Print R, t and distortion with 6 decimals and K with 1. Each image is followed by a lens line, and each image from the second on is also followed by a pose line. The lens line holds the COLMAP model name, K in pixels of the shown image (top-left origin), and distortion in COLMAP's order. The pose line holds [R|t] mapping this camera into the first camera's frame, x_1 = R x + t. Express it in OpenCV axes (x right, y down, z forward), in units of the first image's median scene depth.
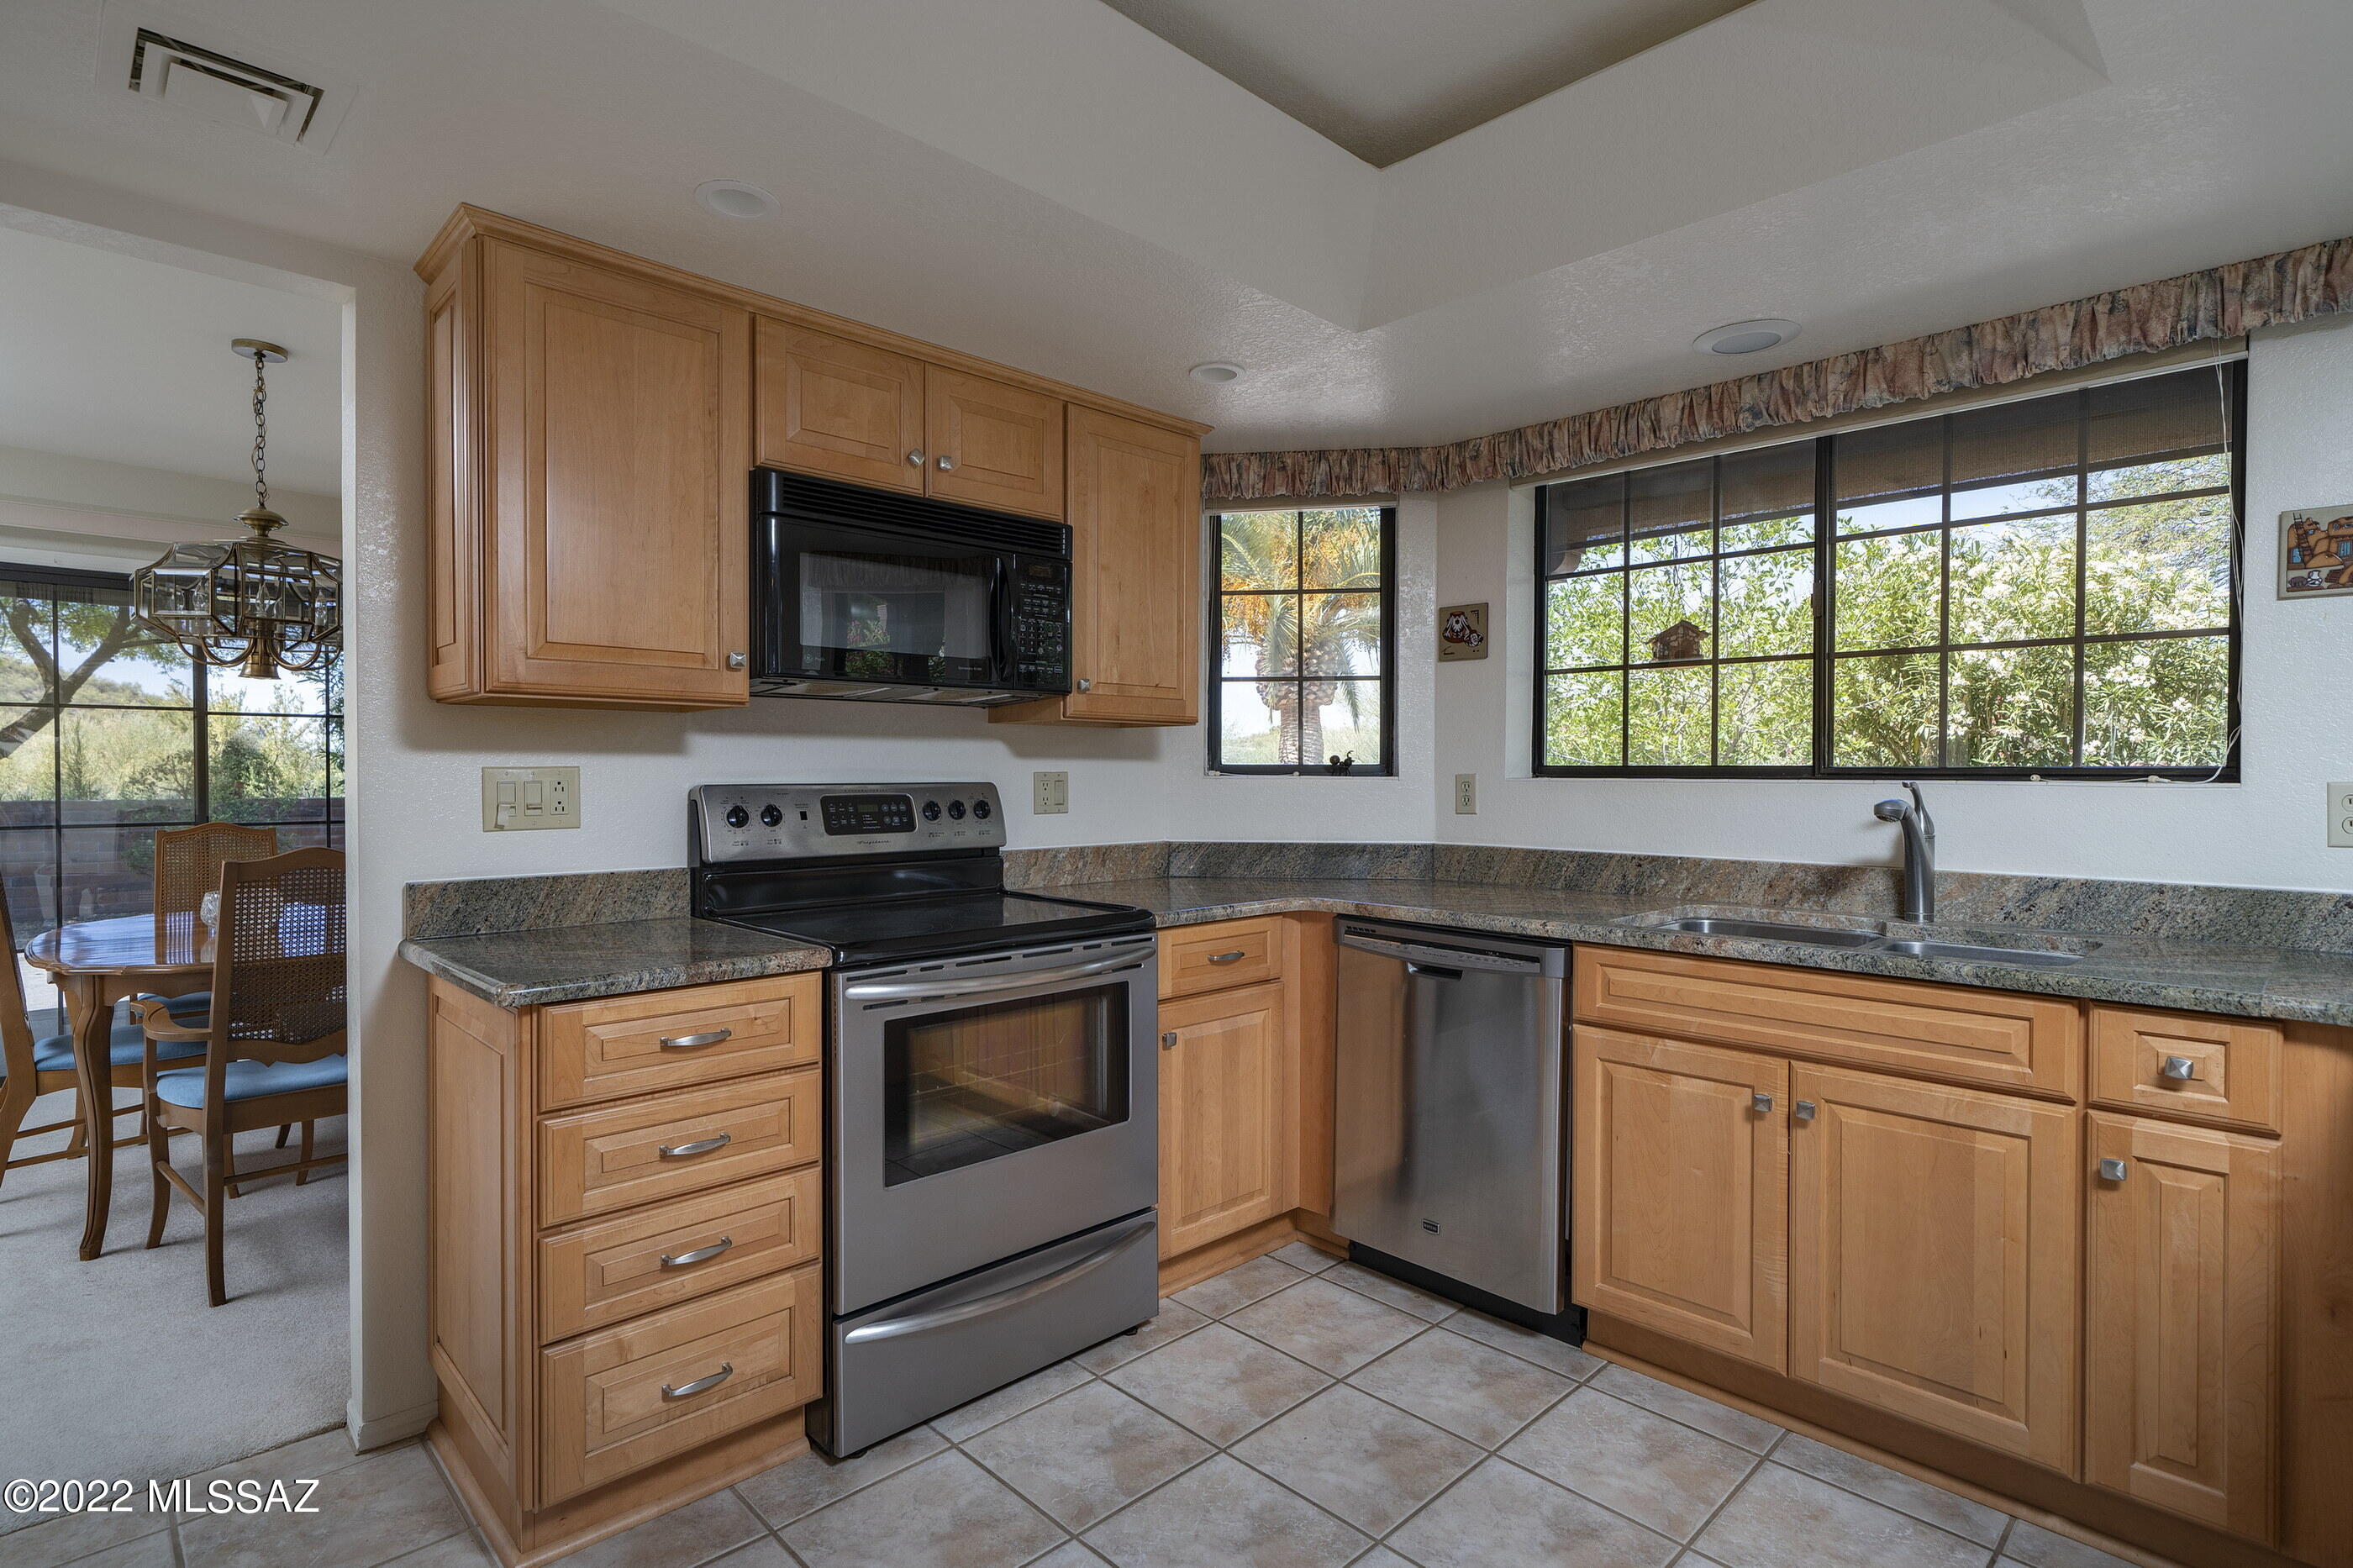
lens RADIAL K [[1155.5, 0, 1172.8], [0, 1155.5, 788.4], [0, 0, 1]] dist [-0.000261, 0.001310]
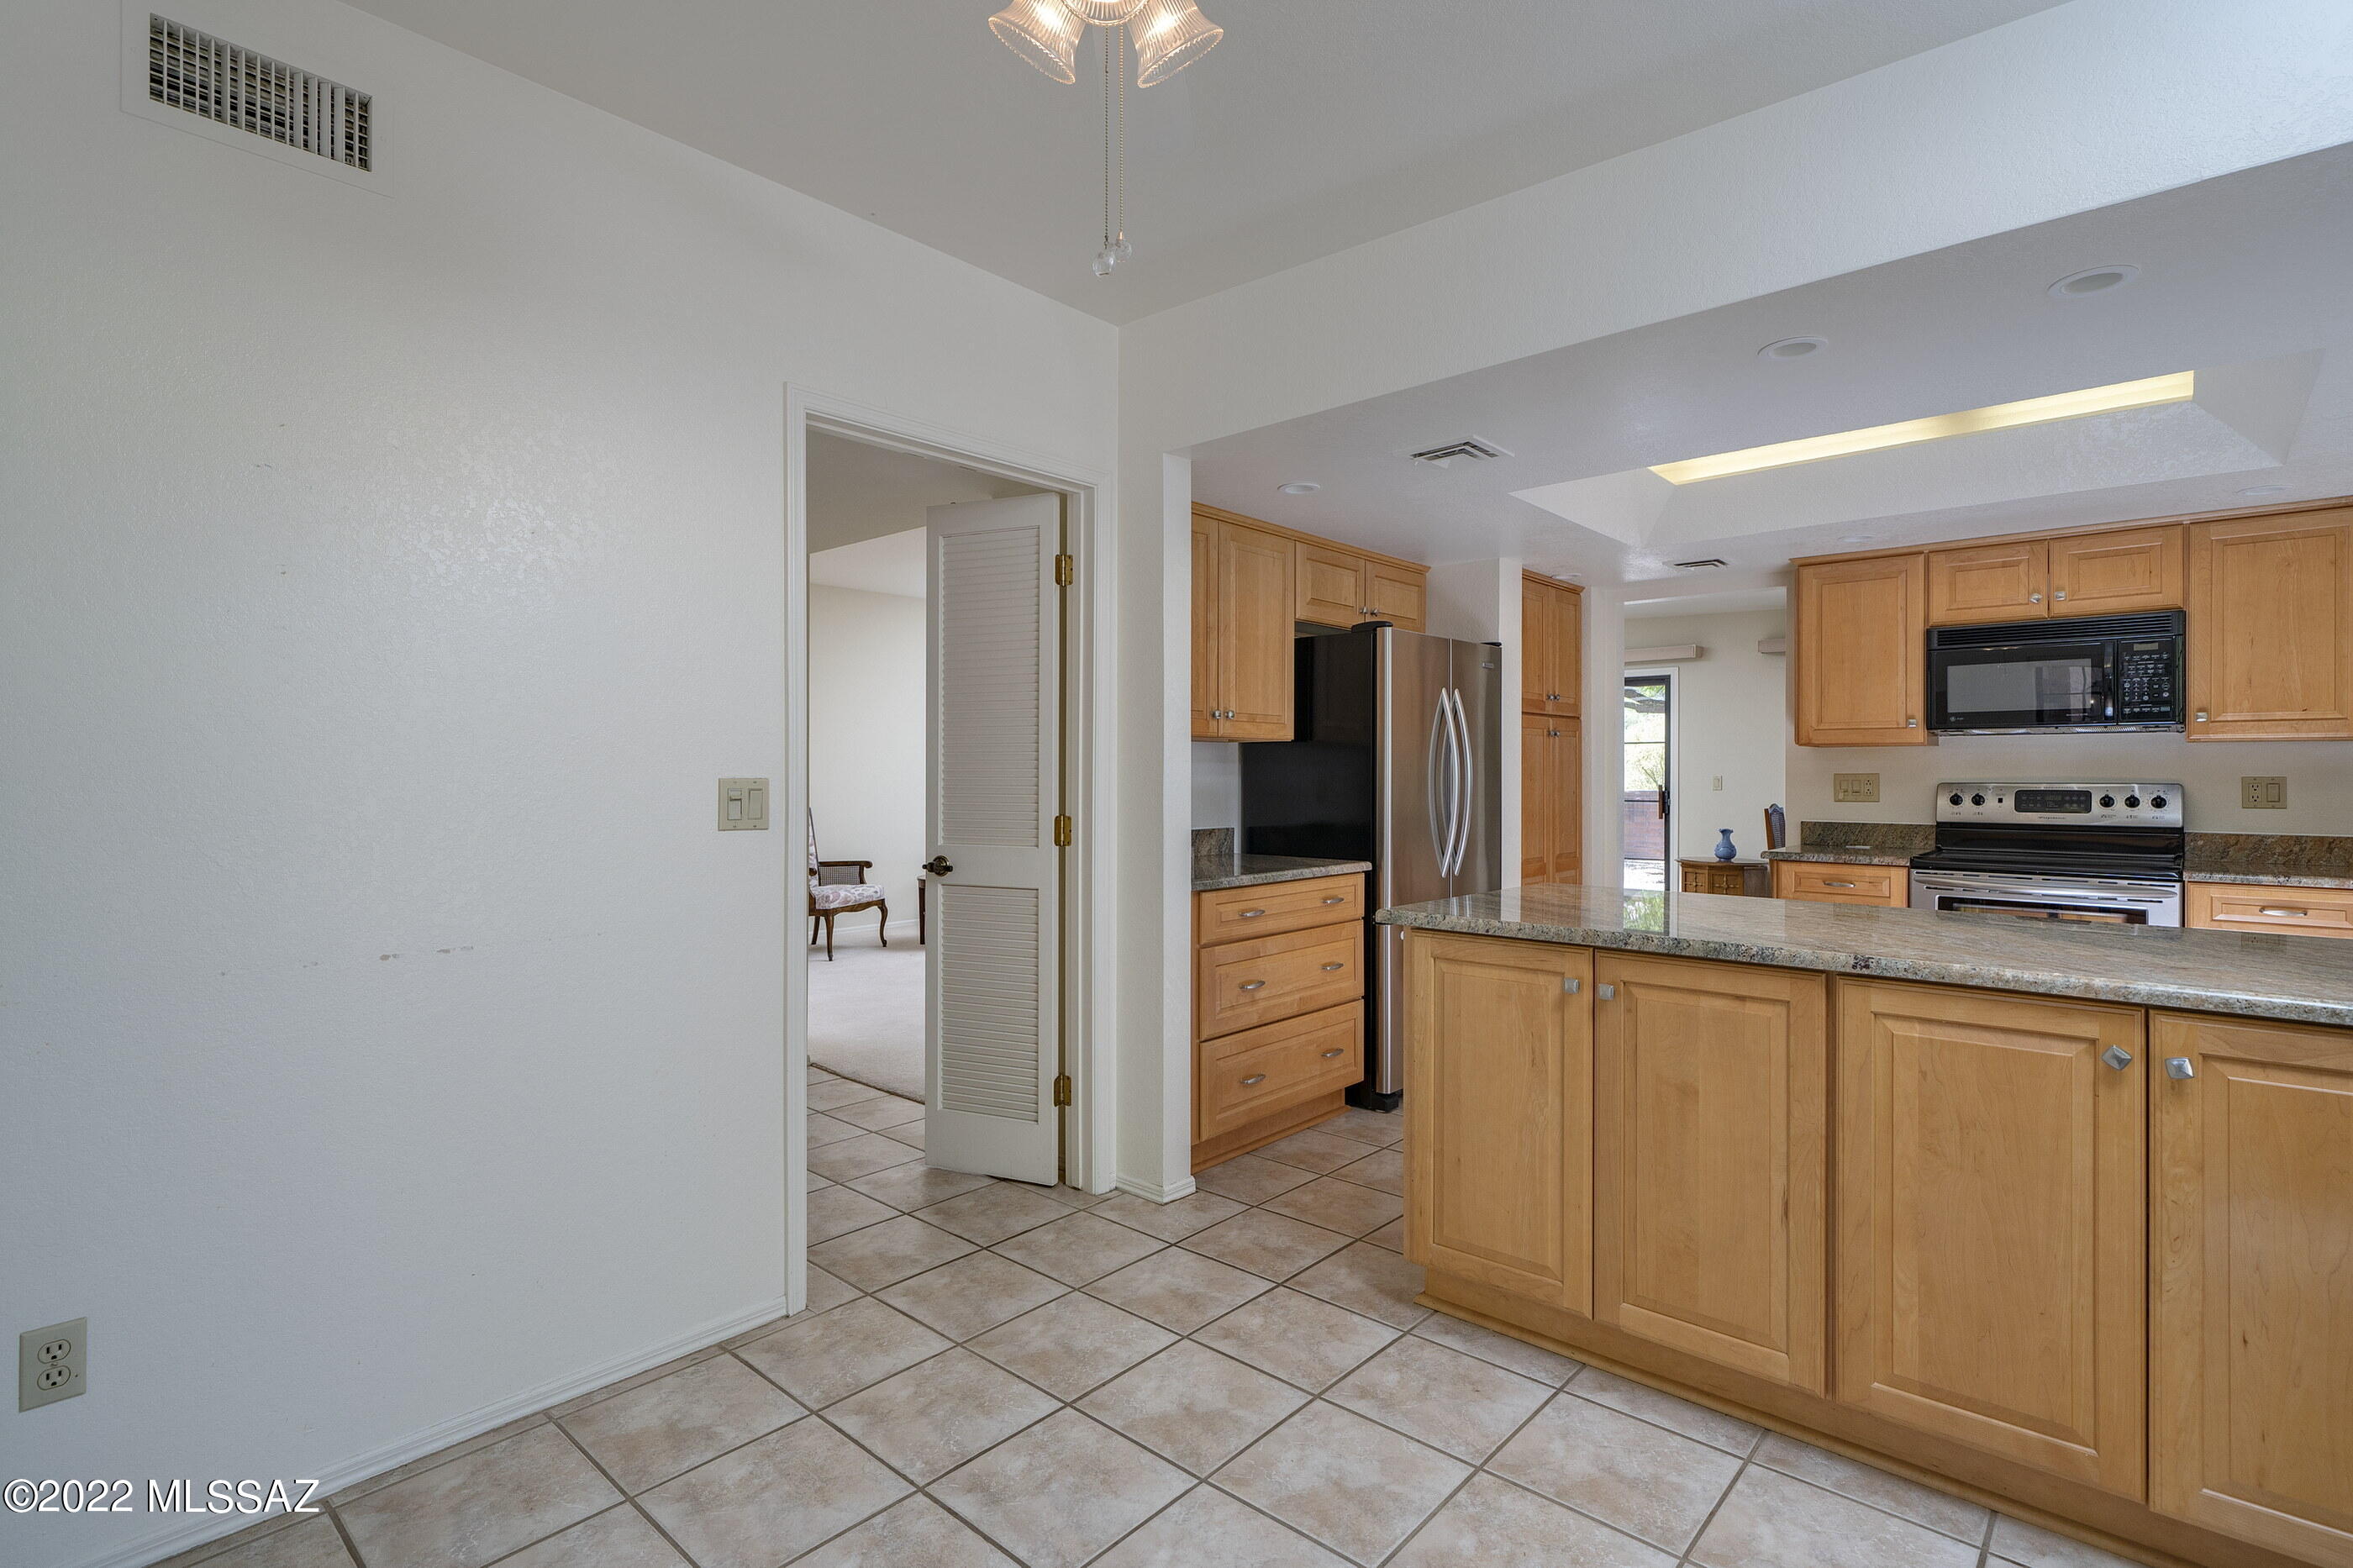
lens RADIAL K [[1134.6, 0, 1188.0], [0, 1134.6, 777.1], [0, 0, 1]] dist [0.014965, -0.000305]
pose [[0.083533, 0.003296, -0.996500, 1.299793], [-0.015081, 0.999884, 0.002043, 0.002559], [0.996391, 0.014858, 0.083573, -0.400006]]
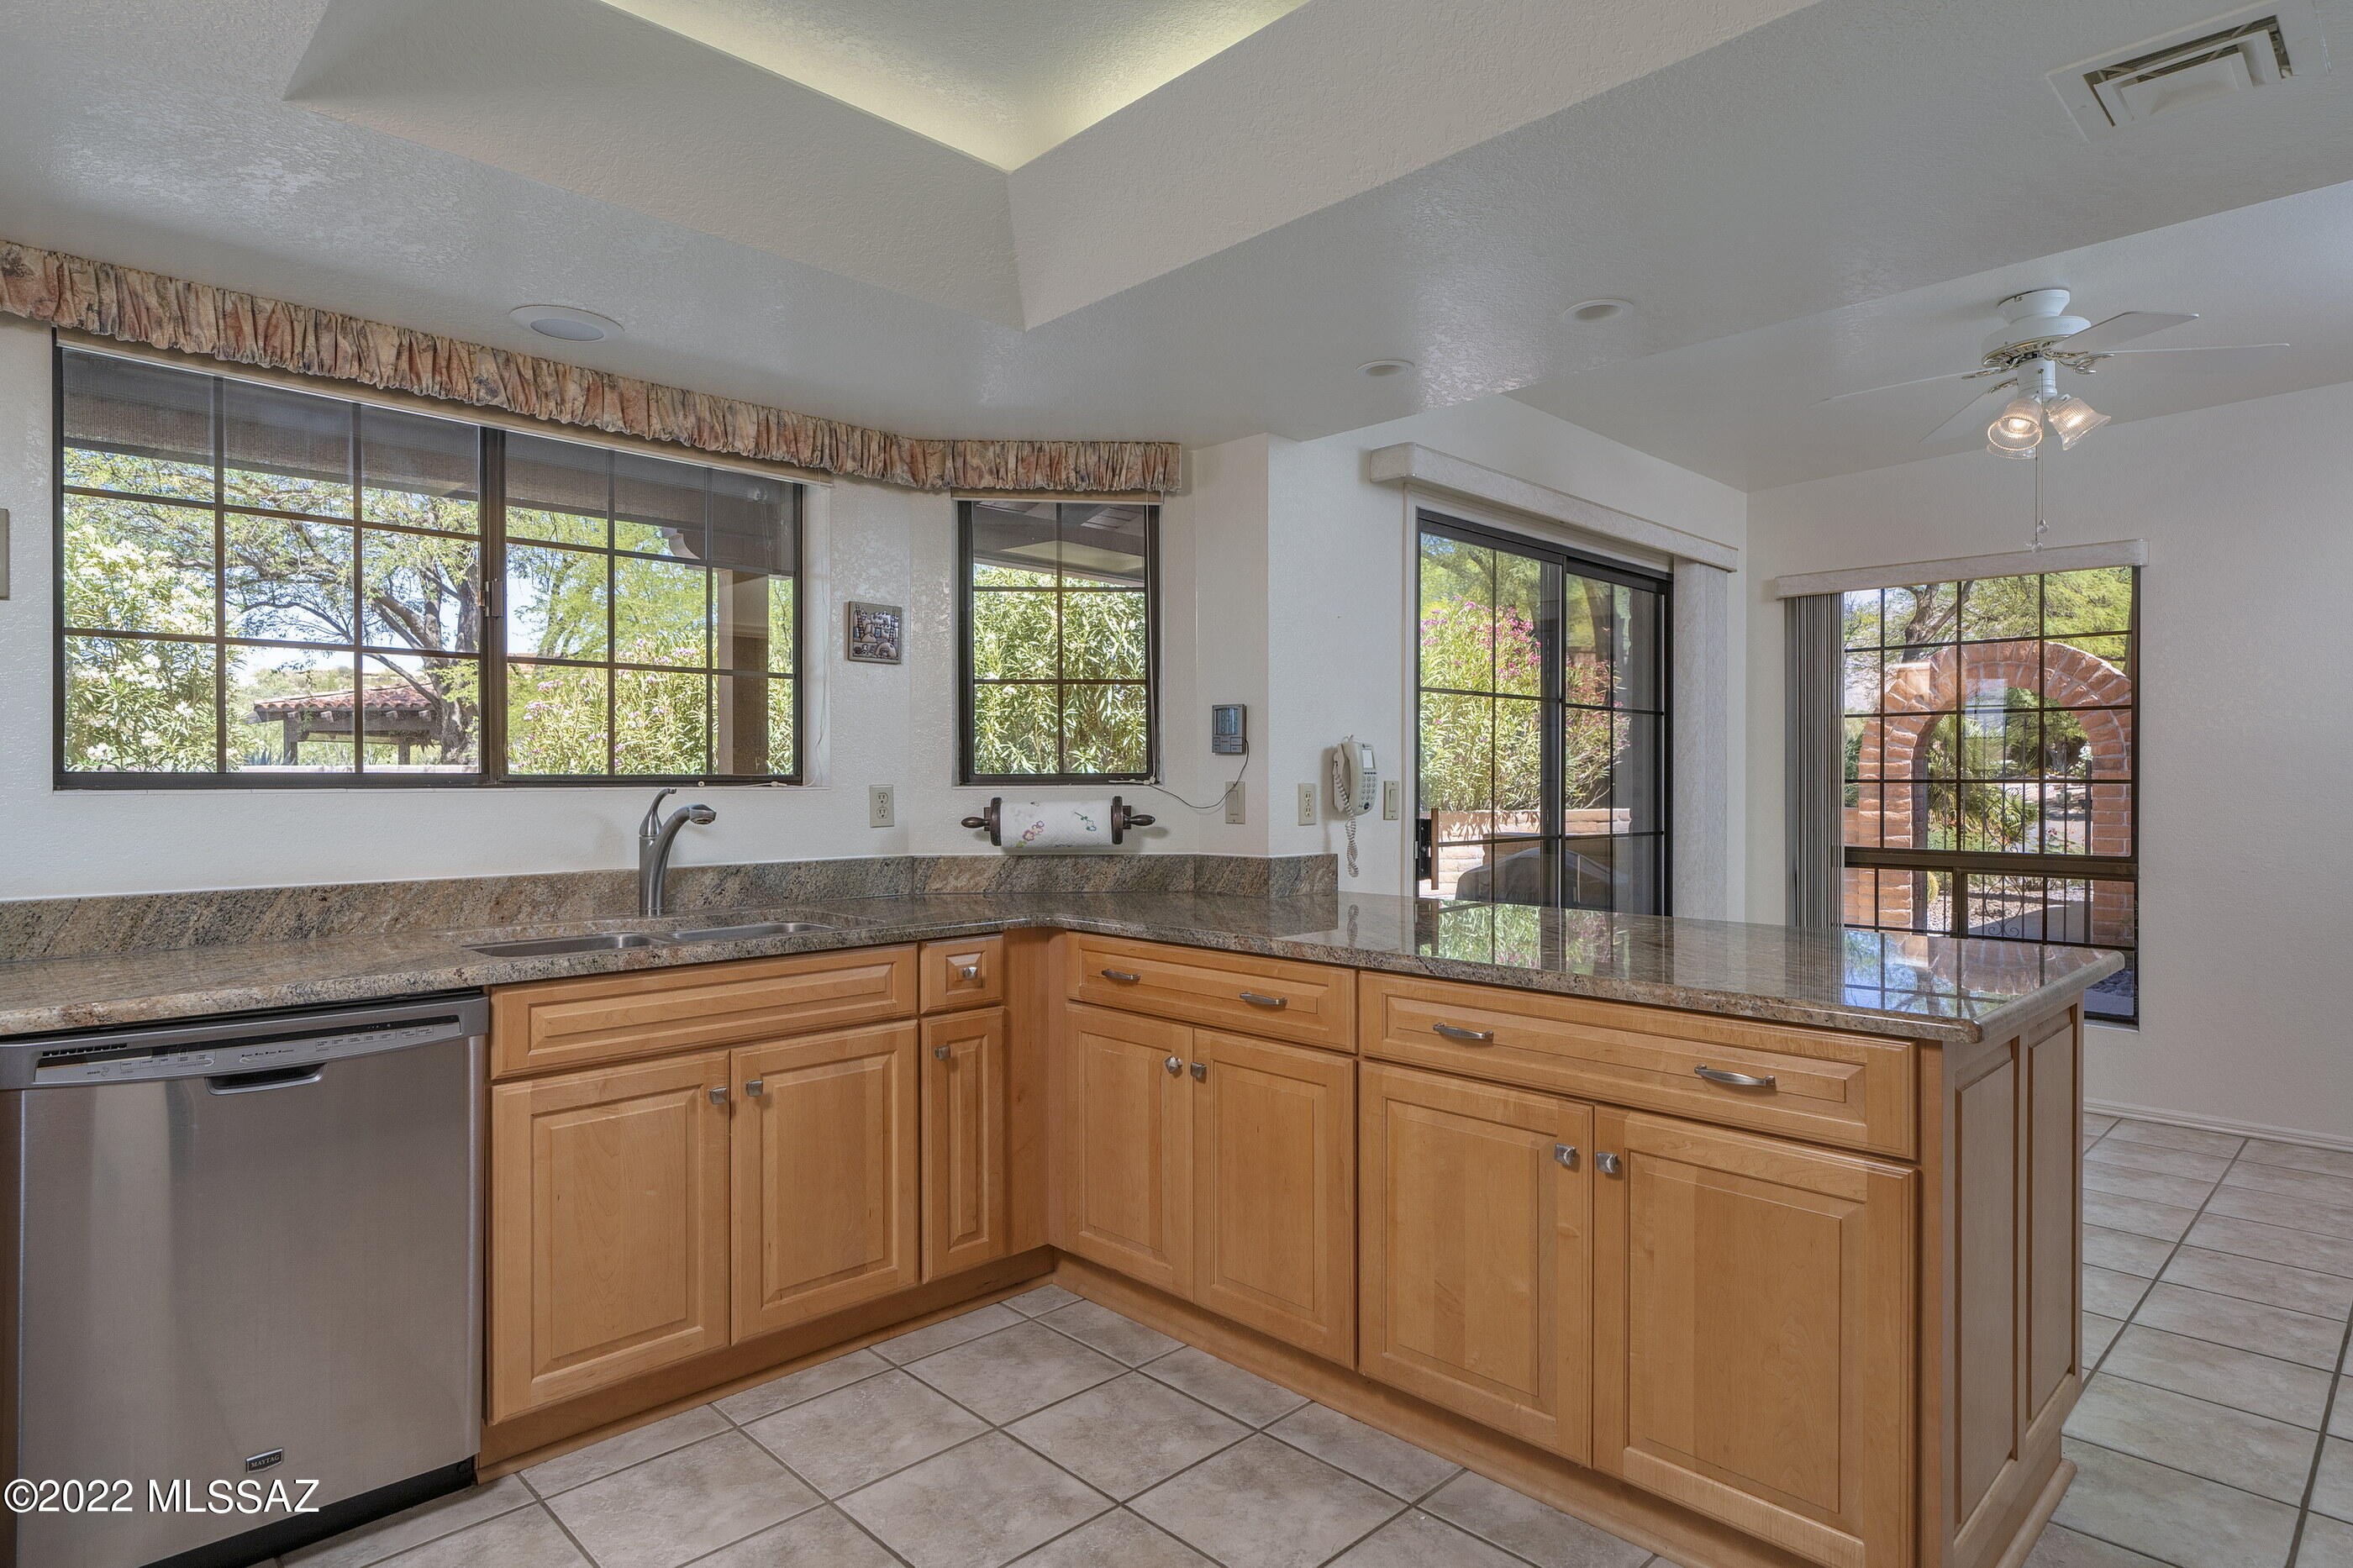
lens RADIAL K [[1252.8, 0, 1167.5], [0, 1252.8, 784.0], [0, 0, 1]] dist [-0.005485, -0.000952]
pose [[-0.006354, -0.007332, 0.999953, -0.485656], [0.016773, 0.999832, 0.007438, -0.008899], [-0.999839, 0.016820, -0.006230, 0.464886]]
